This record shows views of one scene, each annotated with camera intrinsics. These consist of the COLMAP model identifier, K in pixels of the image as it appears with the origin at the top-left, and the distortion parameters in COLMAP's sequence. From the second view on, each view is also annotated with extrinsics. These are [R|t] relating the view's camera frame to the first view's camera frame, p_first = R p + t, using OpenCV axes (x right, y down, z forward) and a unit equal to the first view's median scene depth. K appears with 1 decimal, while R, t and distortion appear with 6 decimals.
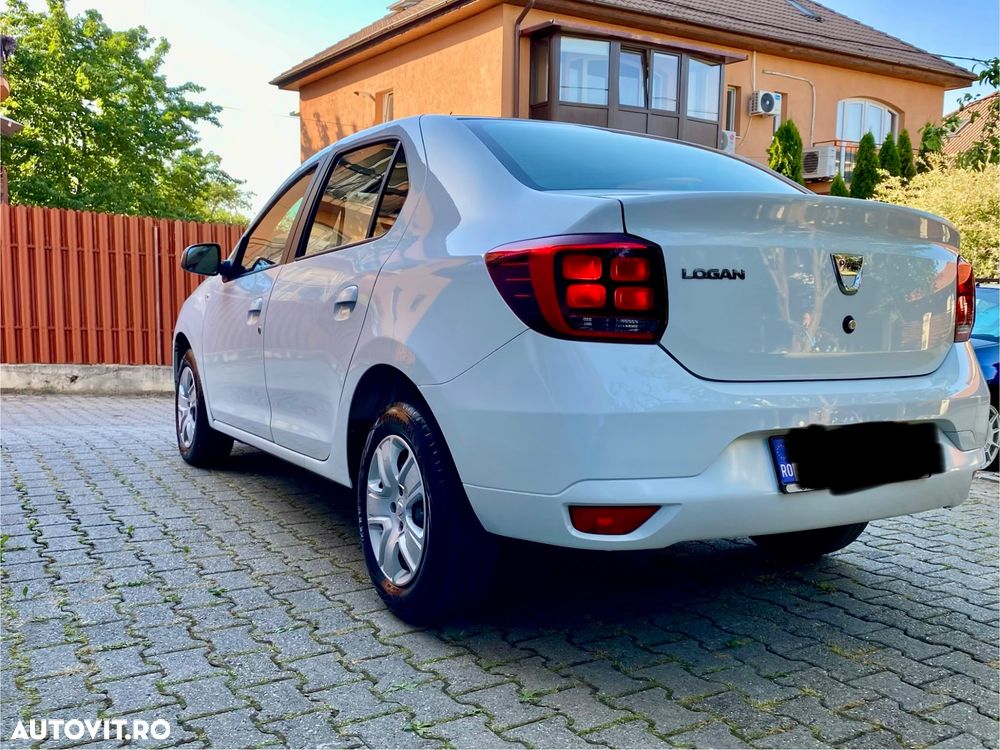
lens RADIAL K [[961.3, 0, 505.6], [0, 961.3, 372.5], [0, 0, 1]] dist [0.101398, -0.249631]
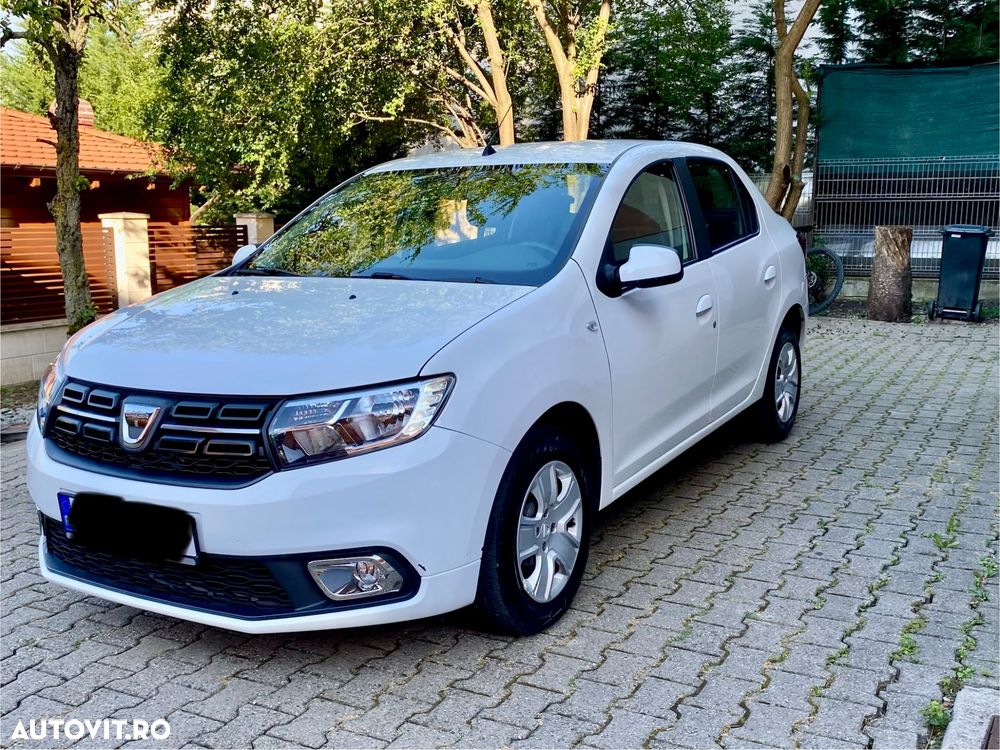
lens RADIAL K [[1010.3, 0, 510.5], [0, 1010.3, 376.4], [0, 0, 1]] dist [0.077302, -0.176900]
pose [[-0.509284, -0.162523, 0.845113, -1.398773], [0.069891, 0.970952, 0.228841, -0.330597], [-0.857756, 0.175610, -0.483132, 2.246320]]
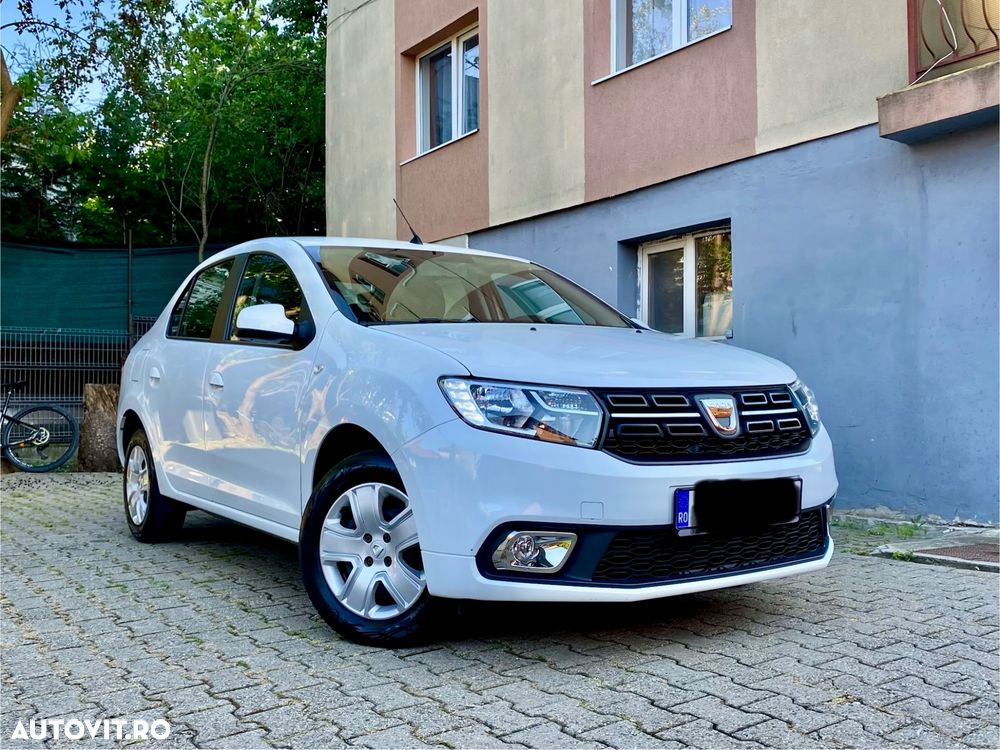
lens RADIAL K [[1006.9, 0, 500.0], [0, 1006.9, 375.0], [0, 0, 1]] dist [0.089108, -0.239092]
pose [[-0.997274, -0.013482, -0.072540, -0.160030], [-0.017482, 0.998345, 0.054793, -0.193744], [0.071682, 0.055912, -0.995859, 3.094316]]
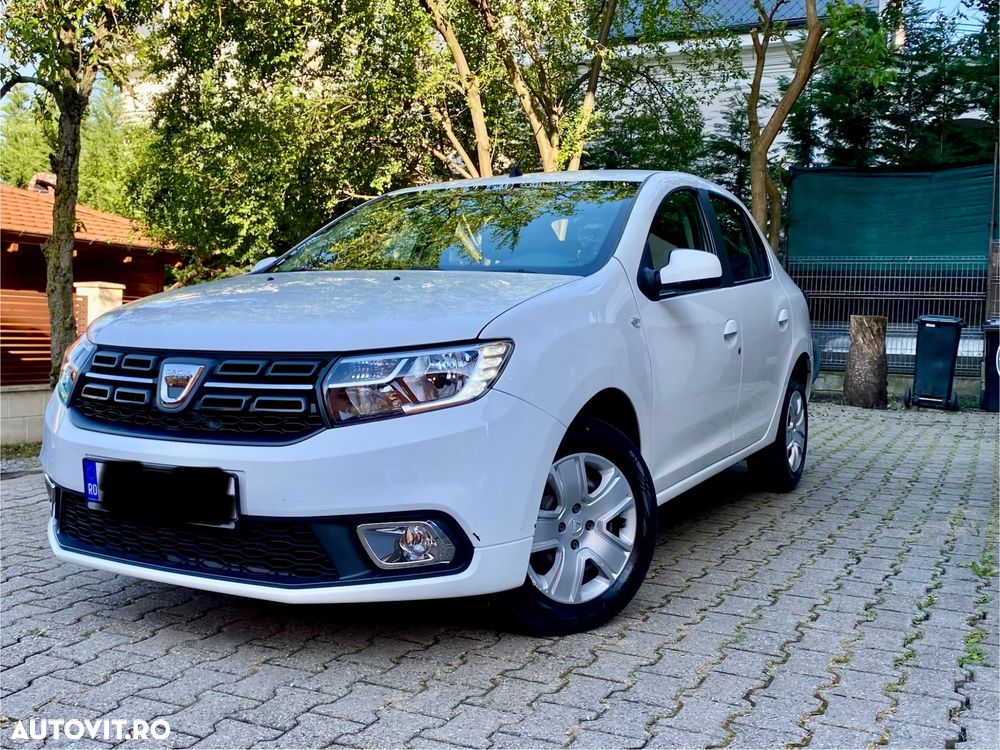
lens RADIAL K [[1006.9, 0, 500.0], [0, 1006.9, 375.0], [0, 0, 1]] dist [0.089108, -0.239092]
pose [[-0.537432, -0.080027, 0.839502, -1.330411], [0.038305, 0.992143, 0.119099, -0.201376], [-0.842437, 0.096165, -0.530144, 2.325129]]
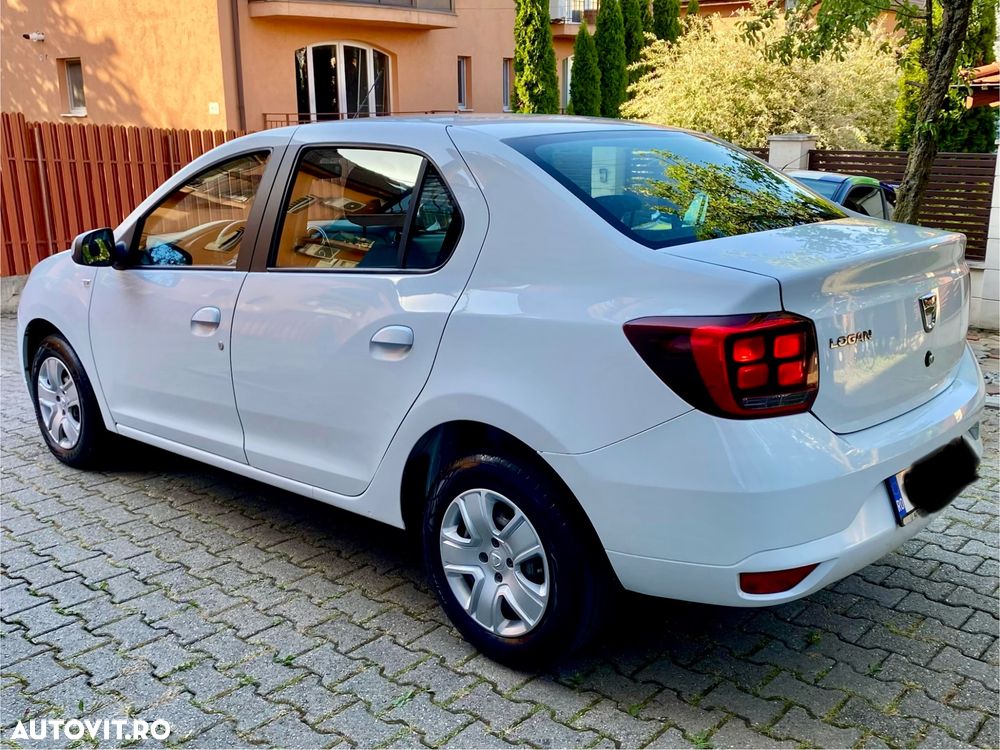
lens RADIAL K [[1010.3, 0, 510.5], [0, 1010.3, 376.4], [0, 0, 1]] dist [0.077302, -0.176900]
pose [[0.951948, -0.103573, 0.288213, -0.354048], [0.055605, 0.983889, 0.169912, -0.207187], [-0.301168, -0.145722, 0.942371, 0.043970]]
